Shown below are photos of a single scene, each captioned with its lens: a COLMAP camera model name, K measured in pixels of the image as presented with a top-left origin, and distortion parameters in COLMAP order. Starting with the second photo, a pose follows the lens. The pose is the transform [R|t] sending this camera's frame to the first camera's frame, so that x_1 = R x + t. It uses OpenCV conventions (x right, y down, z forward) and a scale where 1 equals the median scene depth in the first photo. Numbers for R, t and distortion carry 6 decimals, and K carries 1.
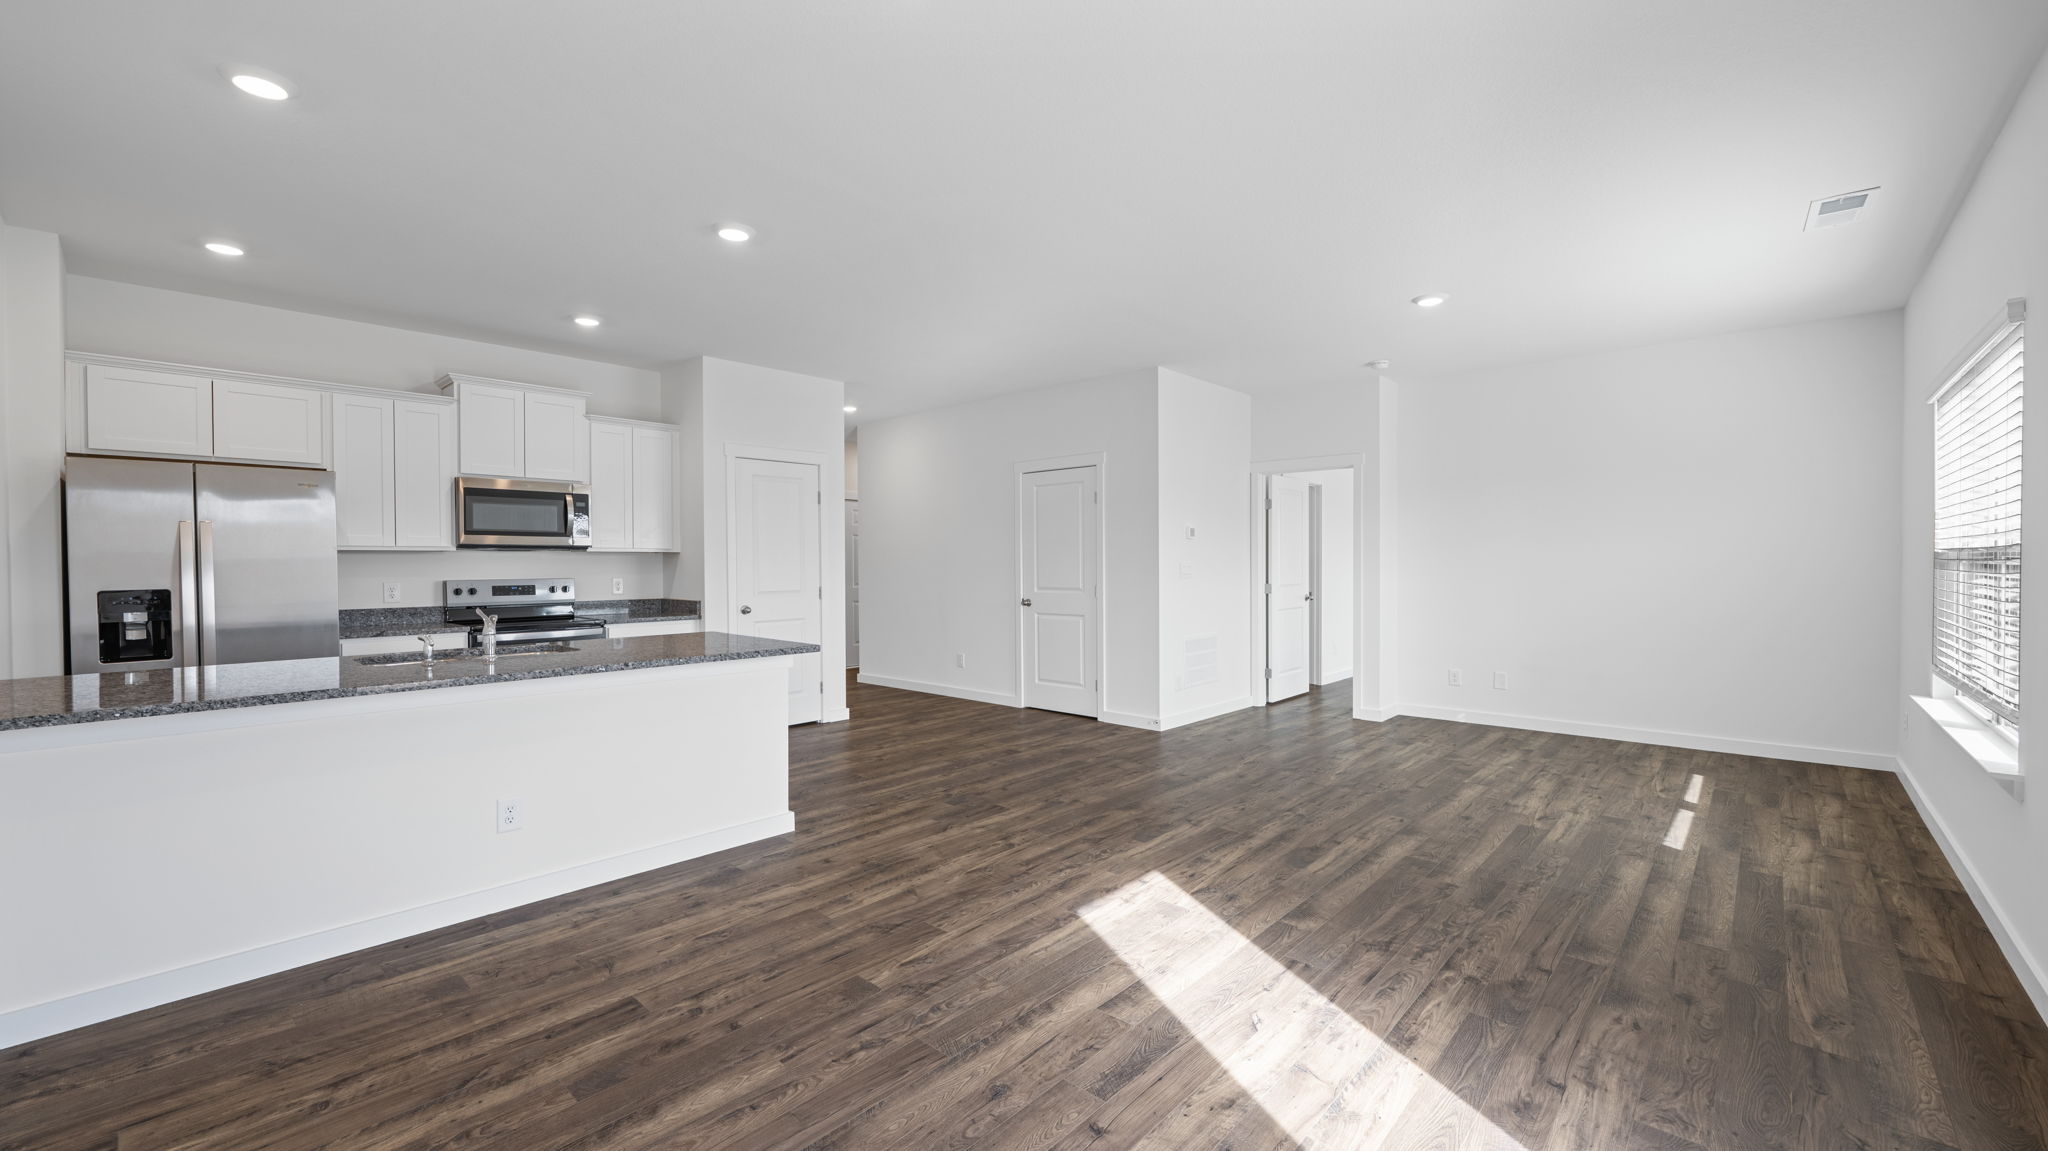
lens RADIAL K [[795.9, 0, 1017.1], [0, 795.9, 577.9], [0, 0, 1]] dist [-0.000087, 0.000398]
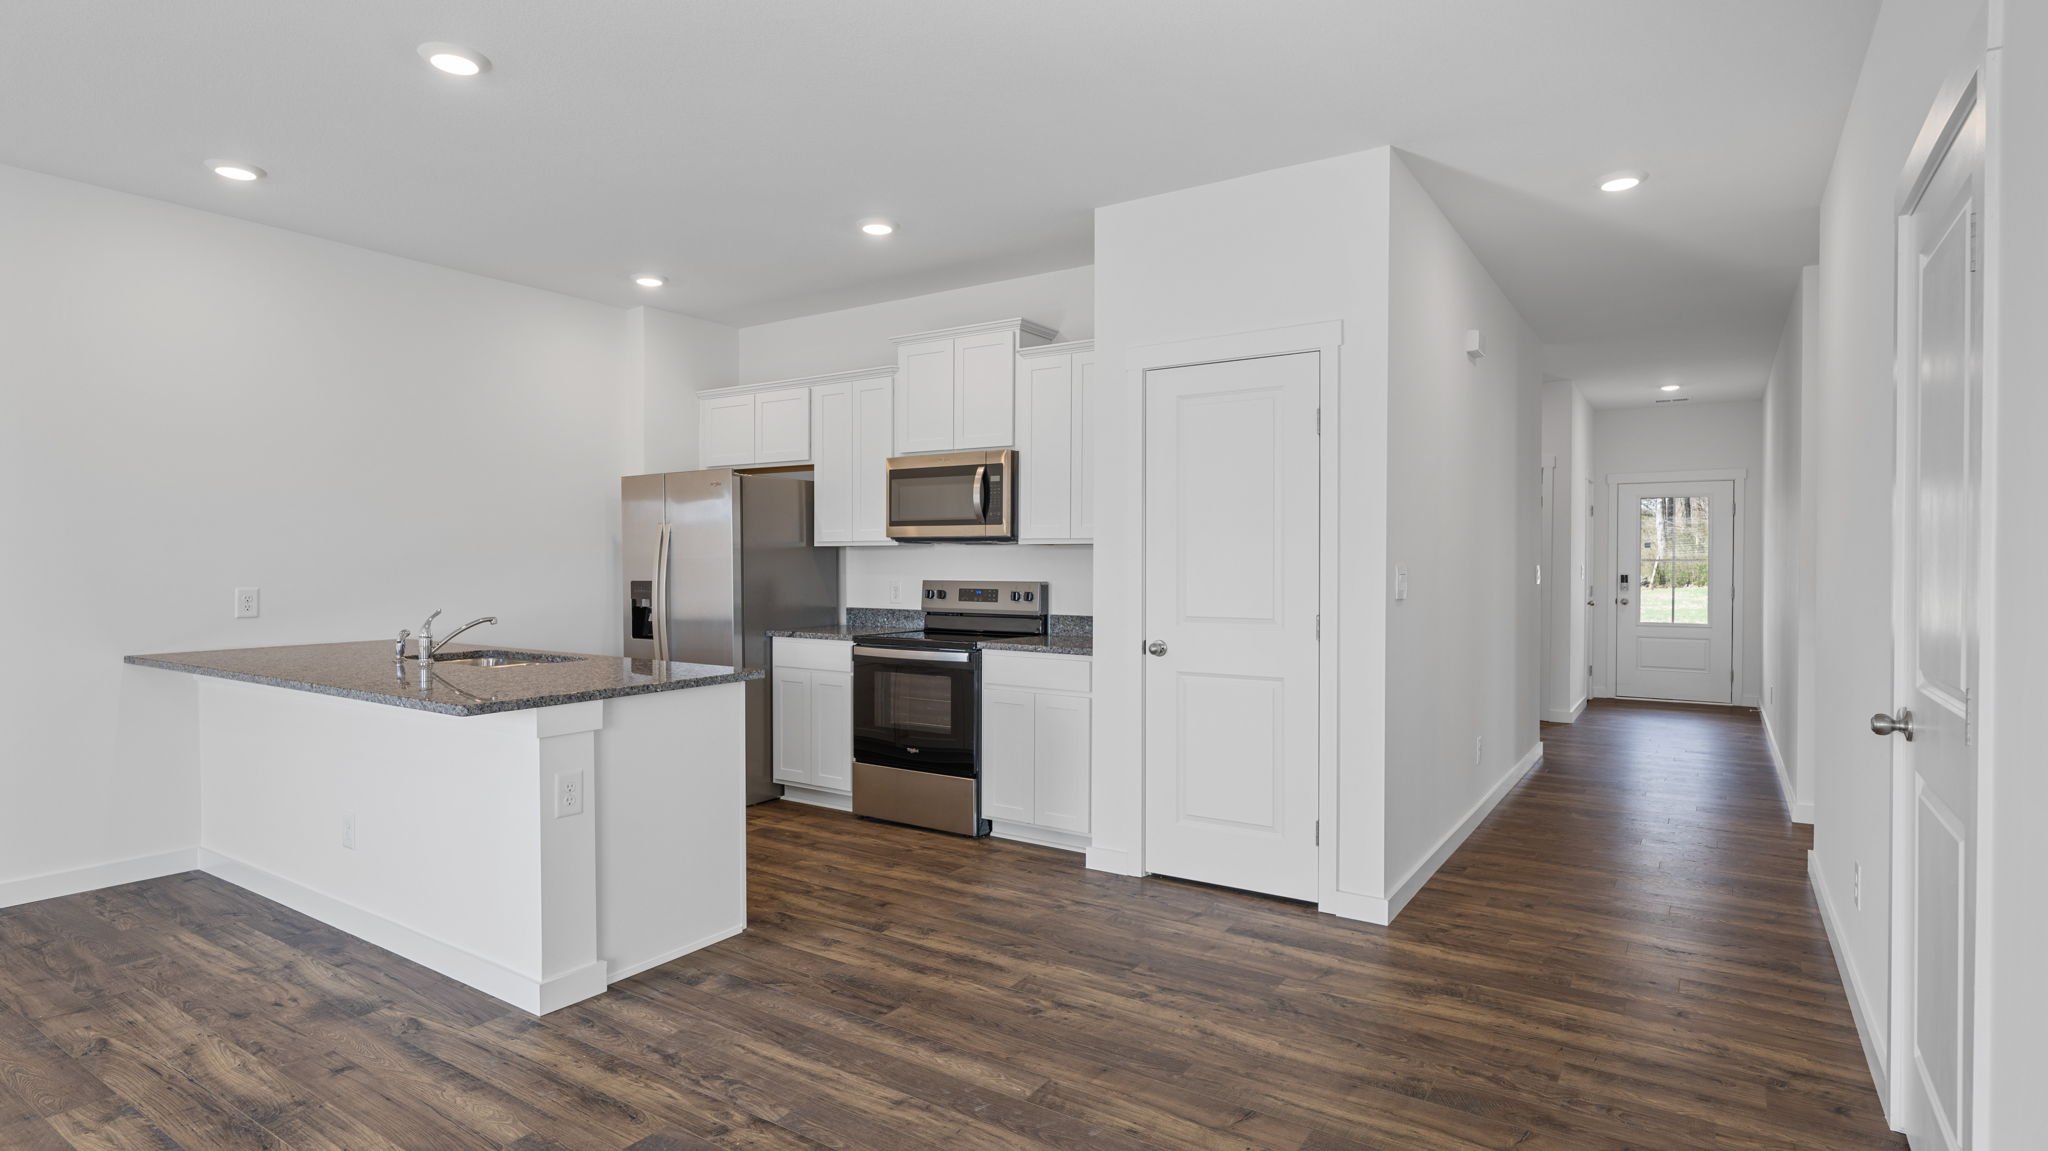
lens RADIAL K [[1039.4, 0, 991.4], [0, 1039.4, 570.5], [0, 0, 1]] dist [0.004244, -0.000615]
pose [[0.157002, 0.012936, -0.987514, 0.628450], [-0.021618, 0.999720, 0.009659, -0.031422], [0.987362, 0.019831, 0.157237, 1.432848]]
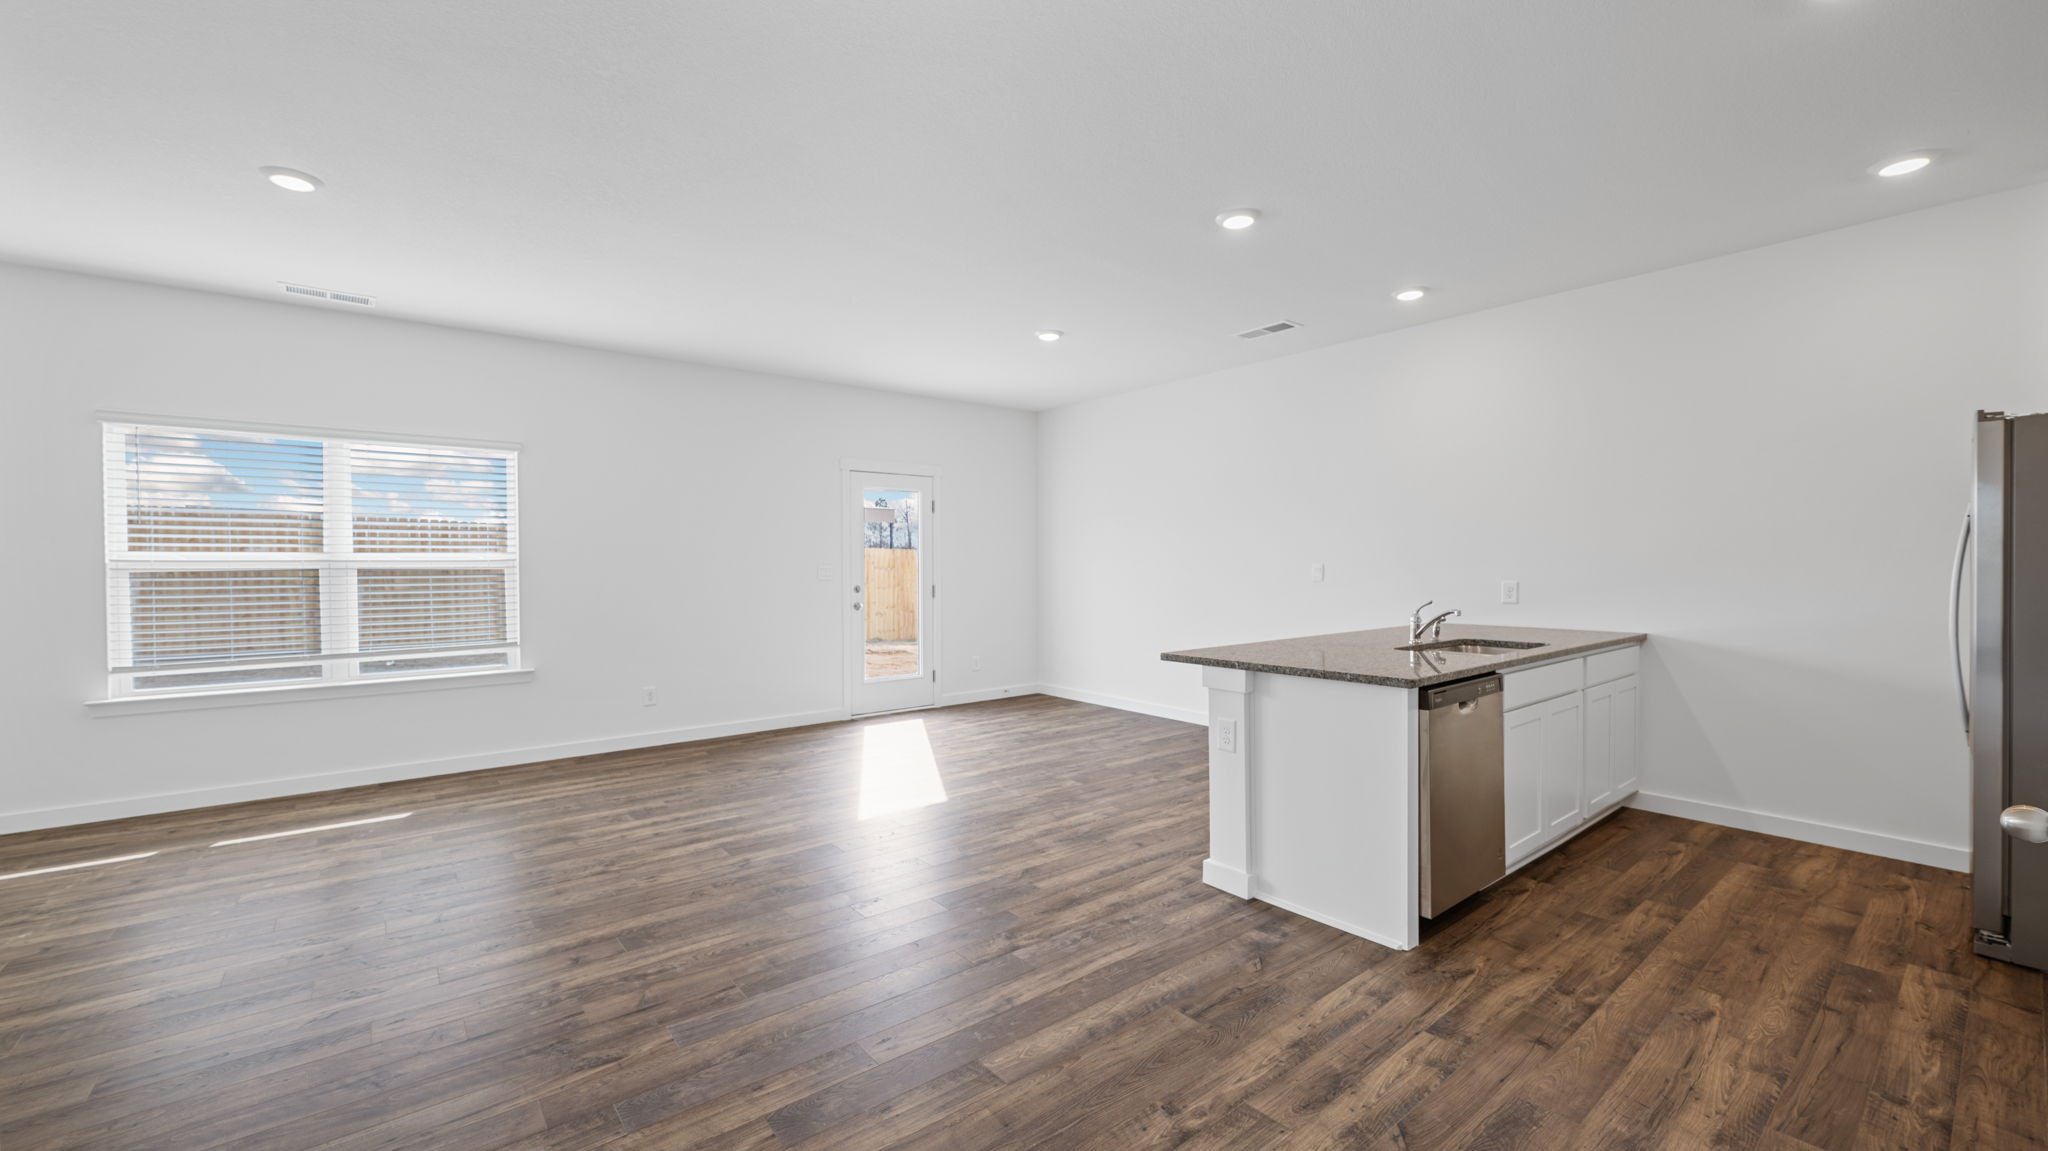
lens RADIAL K [[819.0, 0, 1044.1], [0, 819.0, 579.9], [0, 0, 1]] dist [0.002028, 0.000089]
pose [[-0.992868, 0.006823, 0.119025, -0.260277], [0.011740, 0.999104, 0.040660, -0.044409], [-0.118641, 0.041768, -0.992058, 2.218809]]
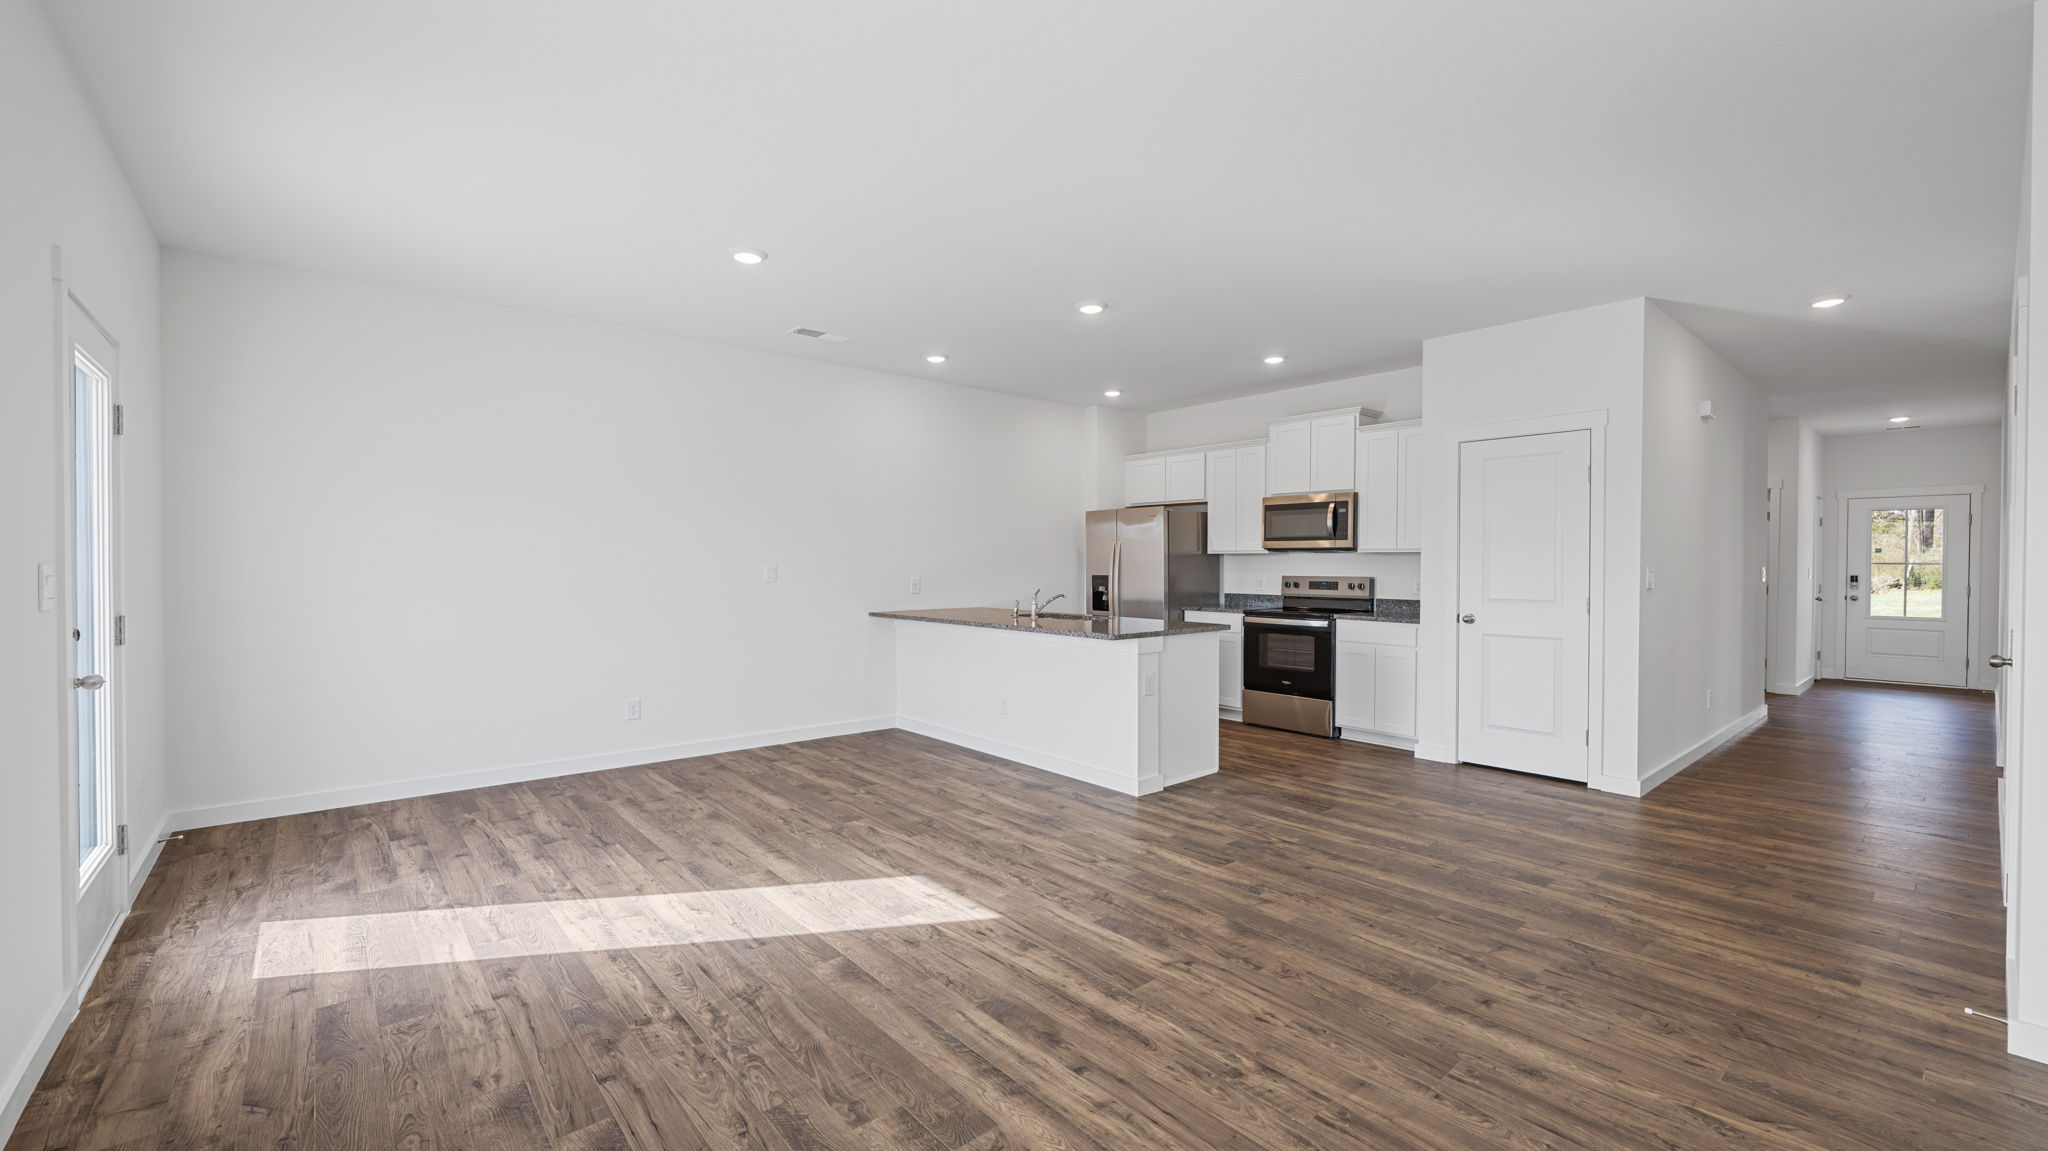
lens RADIAL K [[819.0, 0, 1015.6], [0, 819.0, 571.4], [0, 0, 1]] dist [0.002028, 0.000089]
pose [[-0.103997, 0.014345, -0.994474, 1.080257], [-0.021884, 0.999621, 0.016707, -0.027130], [0.994337, 0.023501, -0.103644, 1.119917]]
